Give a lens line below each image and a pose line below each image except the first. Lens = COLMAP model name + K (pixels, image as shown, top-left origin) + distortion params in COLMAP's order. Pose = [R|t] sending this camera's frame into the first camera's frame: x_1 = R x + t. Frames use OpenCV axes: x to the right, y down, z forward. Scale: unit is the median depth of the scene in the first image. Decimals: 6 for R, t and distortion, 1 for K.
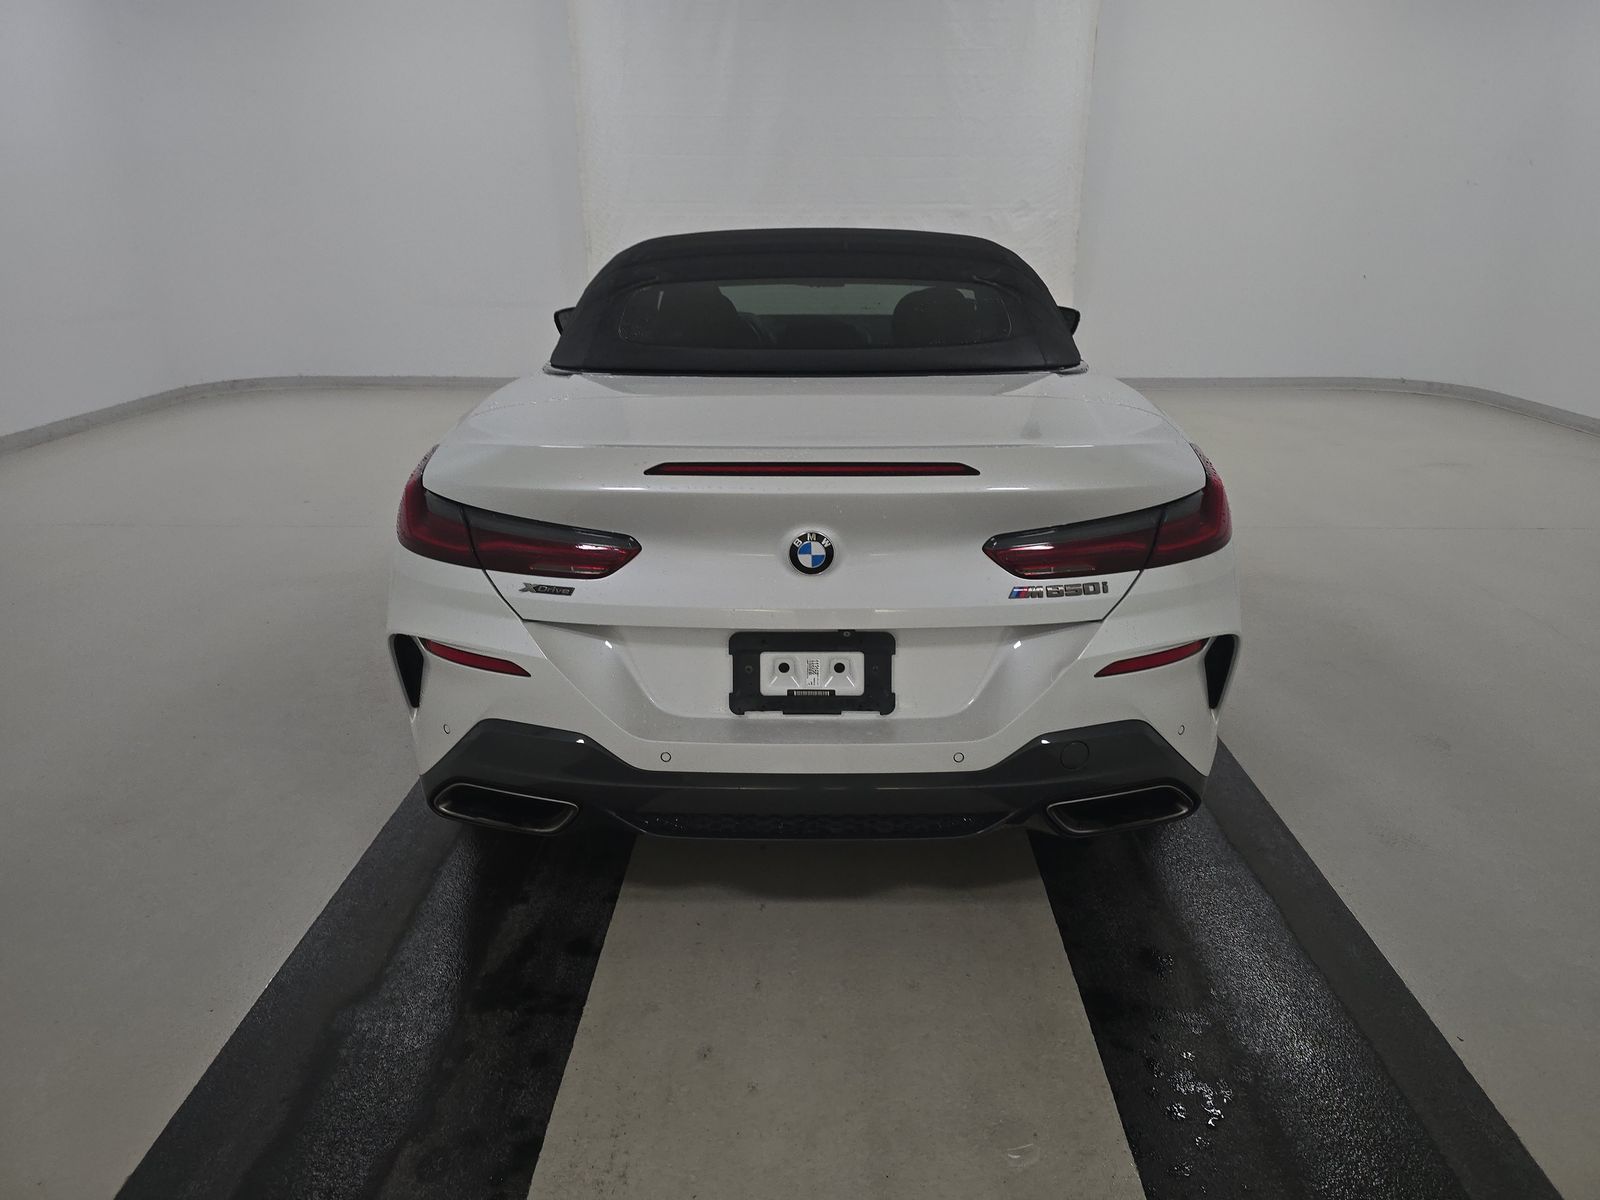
lens RADIAL K [[1076.7, 0, 800.0], [0, 1076.7, 600.0], [0, 0, 1]] dist [-0.000904, -0.000706]
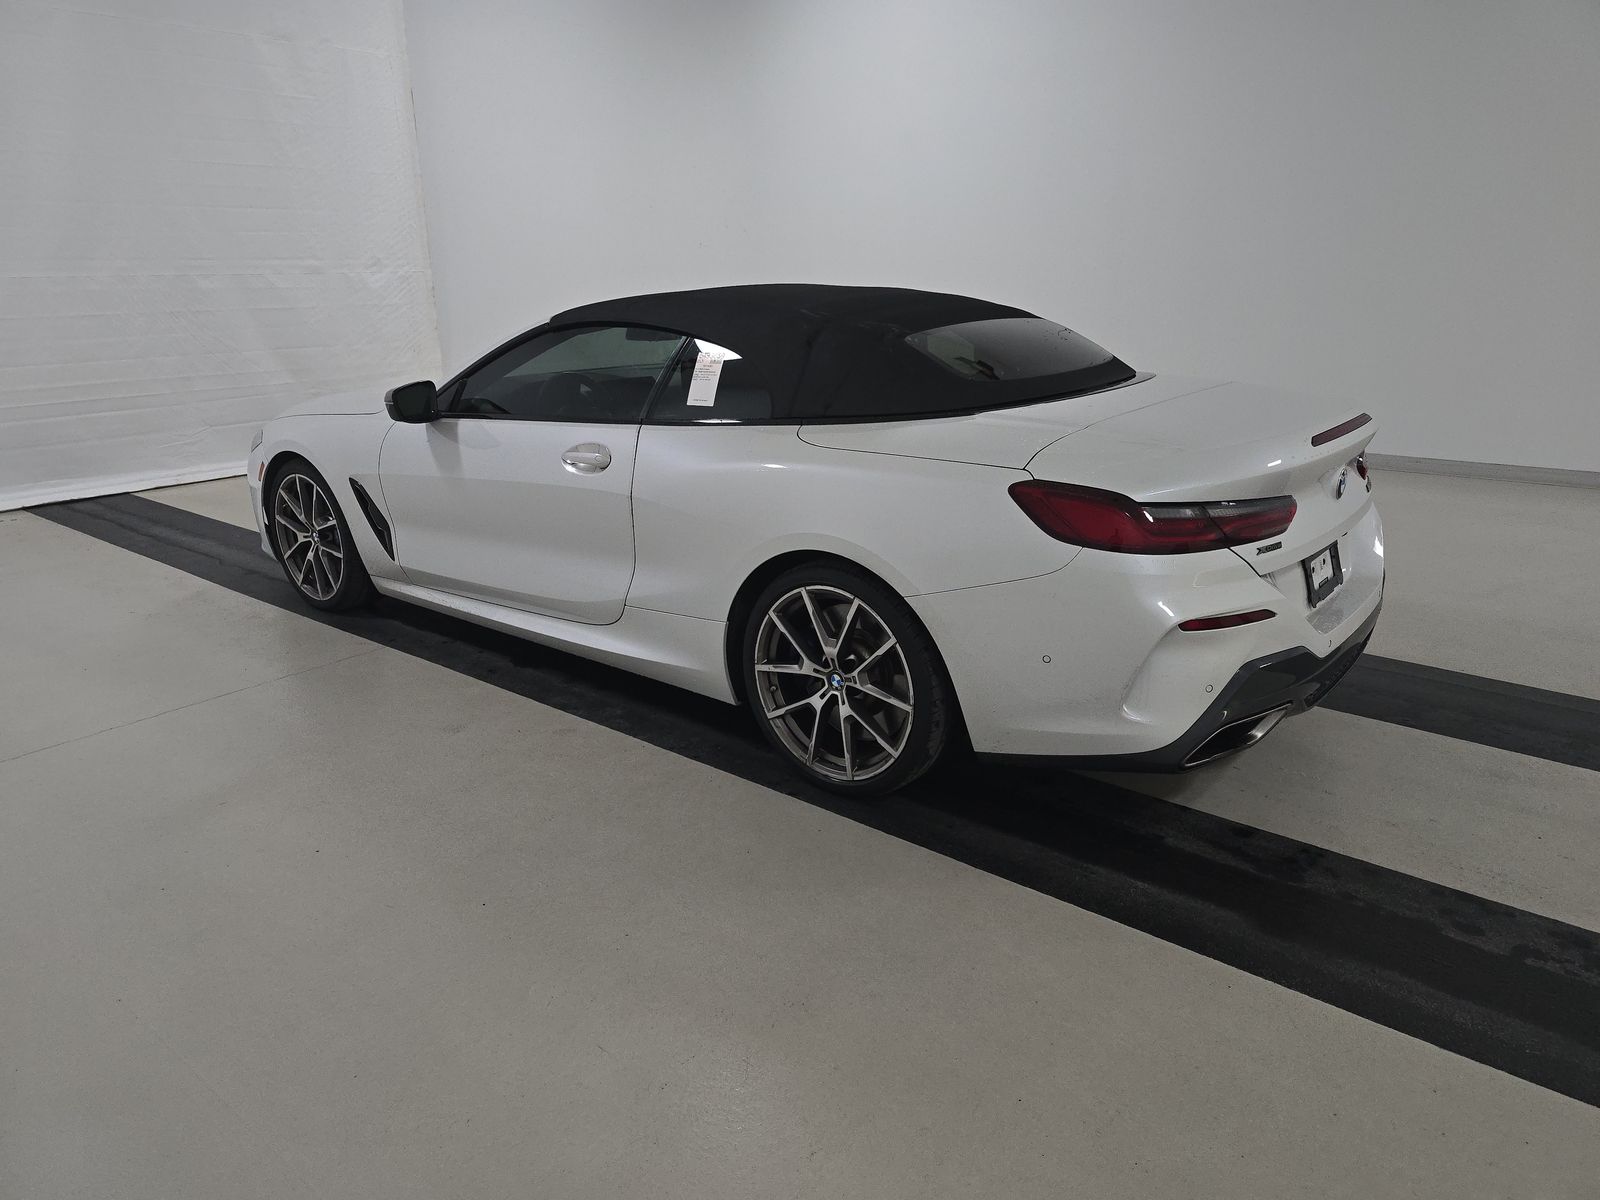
lens RADIAL K [[1069.0, 0, 800.0], [0, 1069.0, 600.0], [0, 0, 1]] dist [0.032954, 0.000403]
pose [[0.612191, -0.242218, 0.752697, -0.894128], [0.276458, 0.957414, 0.083244, -0.122103], [-0.740805, 0.157128, 0.653084, 0.319191]]
